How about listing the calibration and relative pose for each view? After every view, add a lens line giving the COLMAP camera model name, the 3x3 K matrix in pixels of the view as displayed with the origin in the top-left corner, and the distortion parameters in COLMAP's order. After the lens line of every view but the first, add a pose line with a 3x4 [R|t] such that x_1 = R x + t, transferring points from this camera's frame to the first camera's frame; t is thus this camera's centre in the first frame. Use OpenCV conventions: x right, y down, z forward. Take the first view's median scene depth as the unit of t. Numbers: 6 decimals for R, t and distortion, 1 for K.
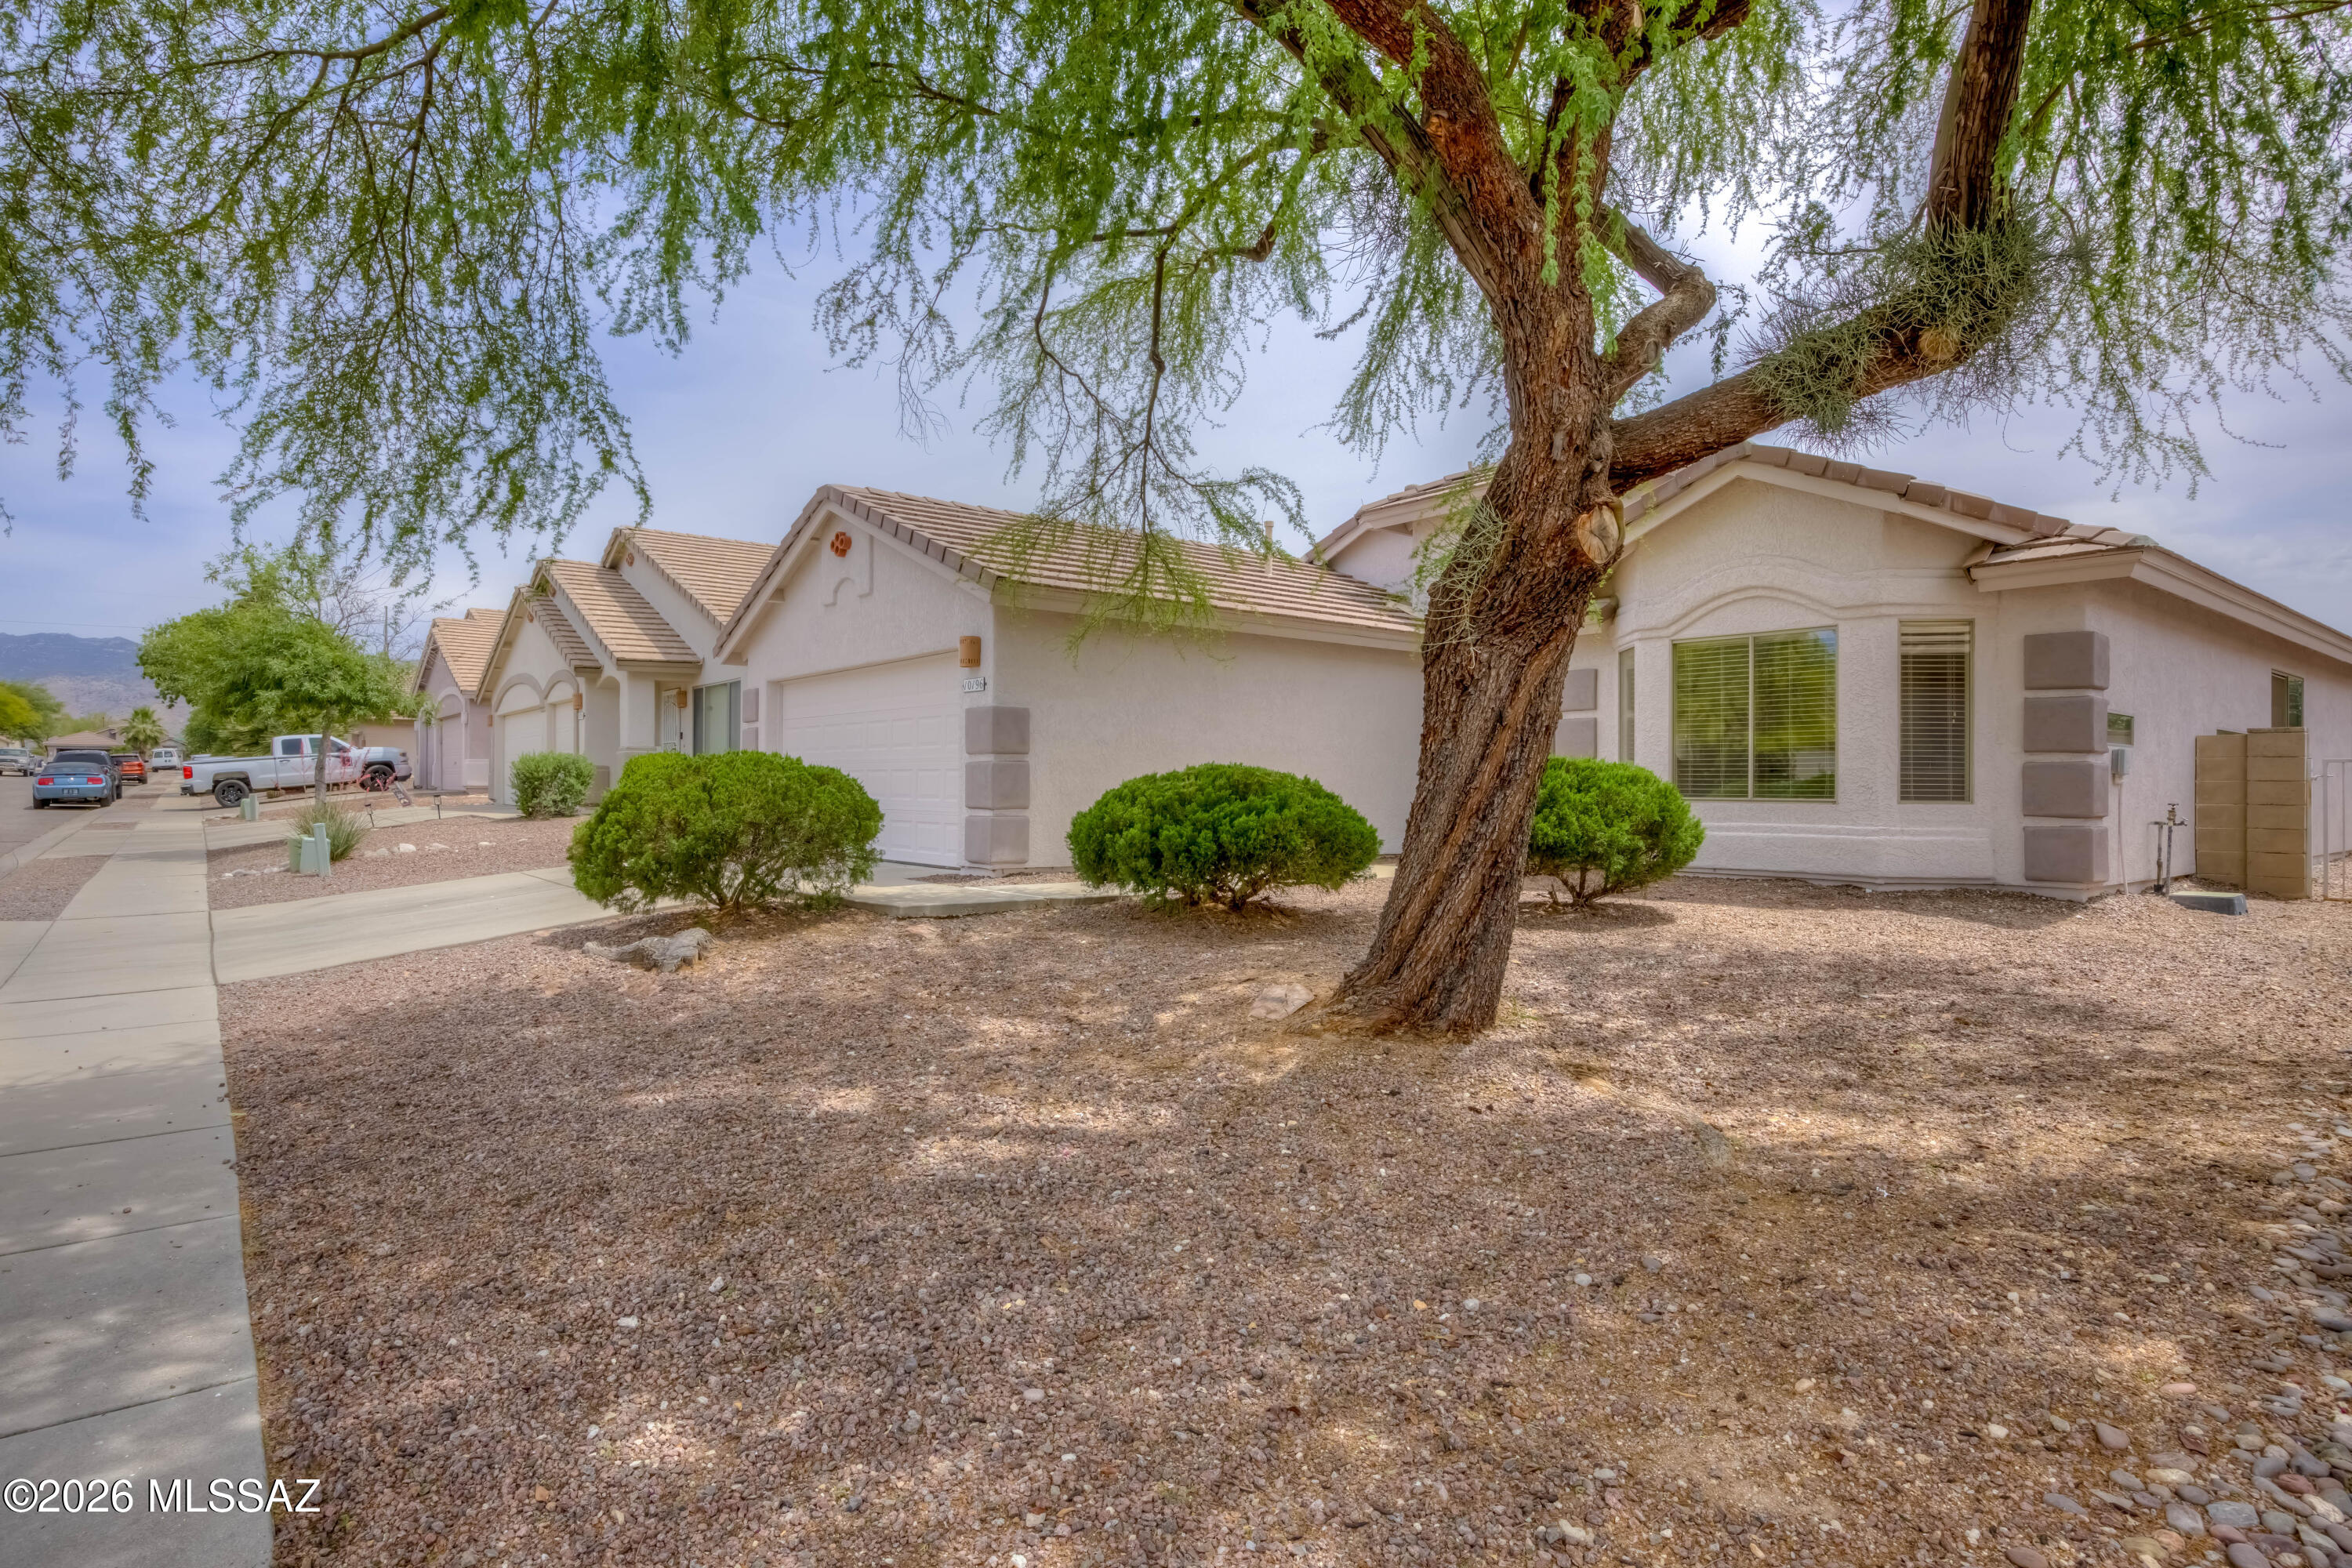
lens RADIAL K [[1225.4, 0, 1175.3], [0, 1225.4, 775.2], [0, 0, 1]] dist [-0.033163, 0.002842]
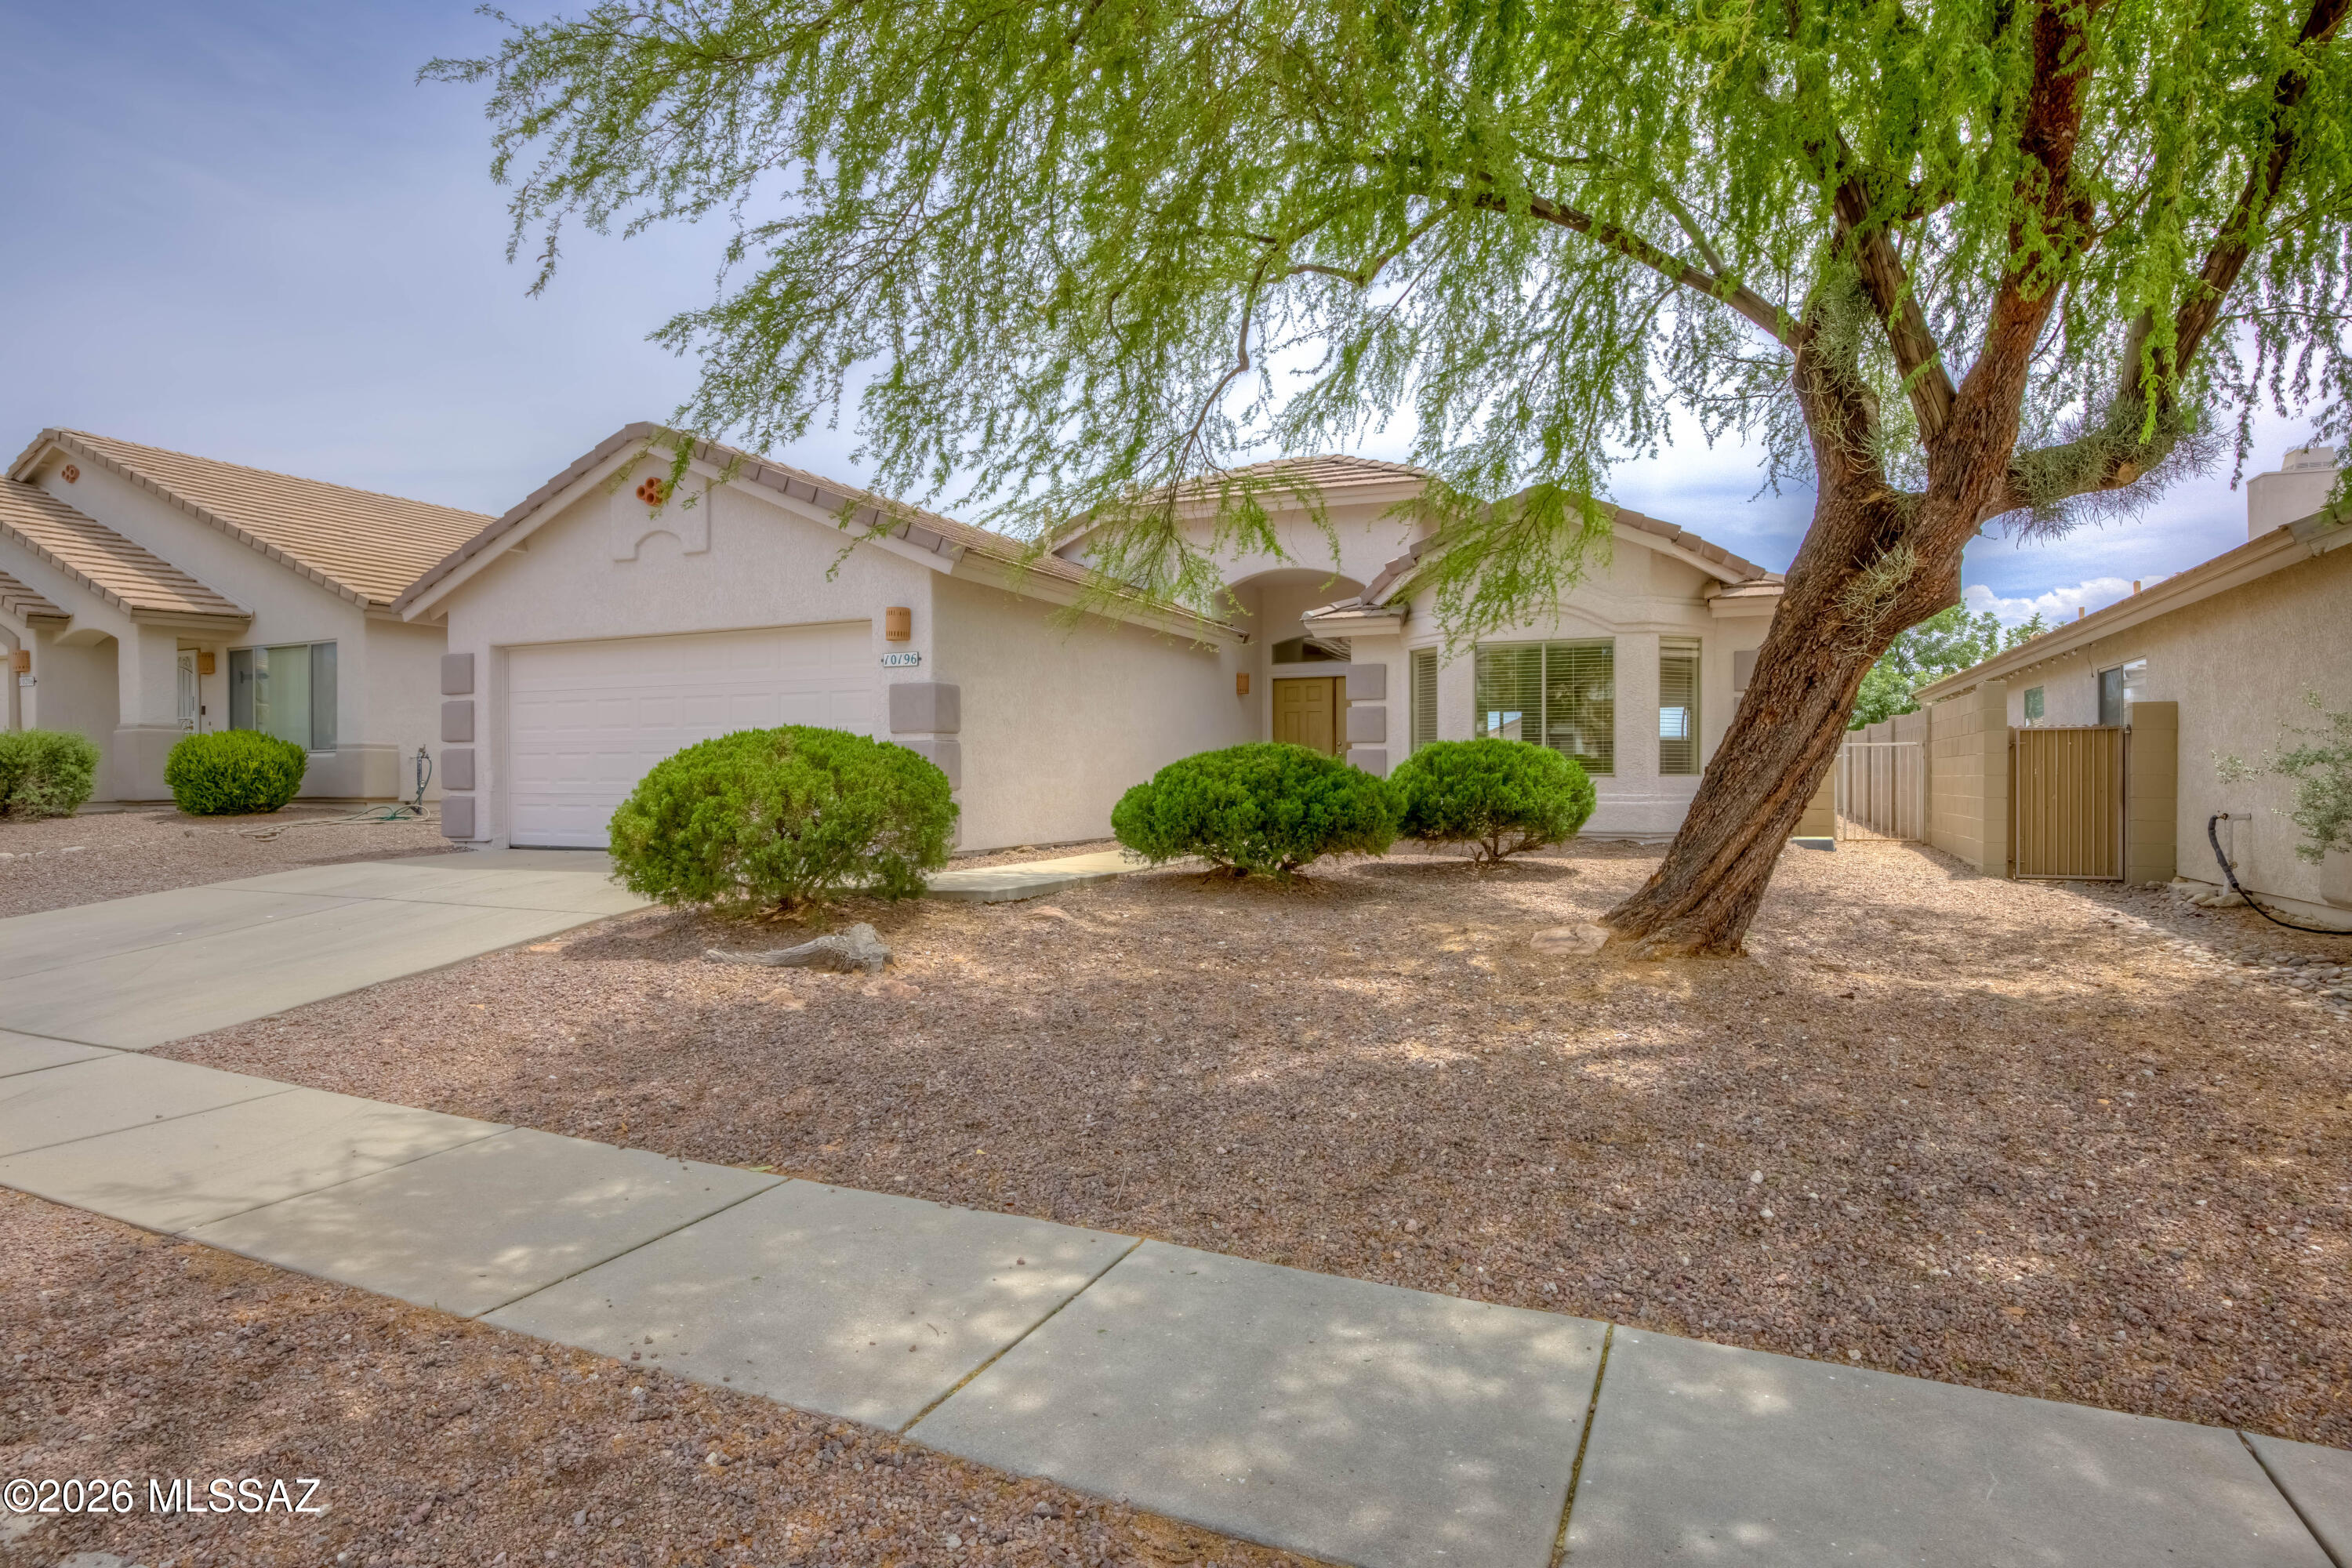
lens RADIAL K [[1225.4, 0, 1190.9], [0, 1225.4, 787.3], [0, 0, 1]] dist [-0.033163, 0.002842]
pose [[0.881523, -0.013020, 0.471961, -0.776692], [0.003819, 0.999784, 0.020447, 0.010274], [-0.472125, -0.016222, 0.881382, 0.130158]]
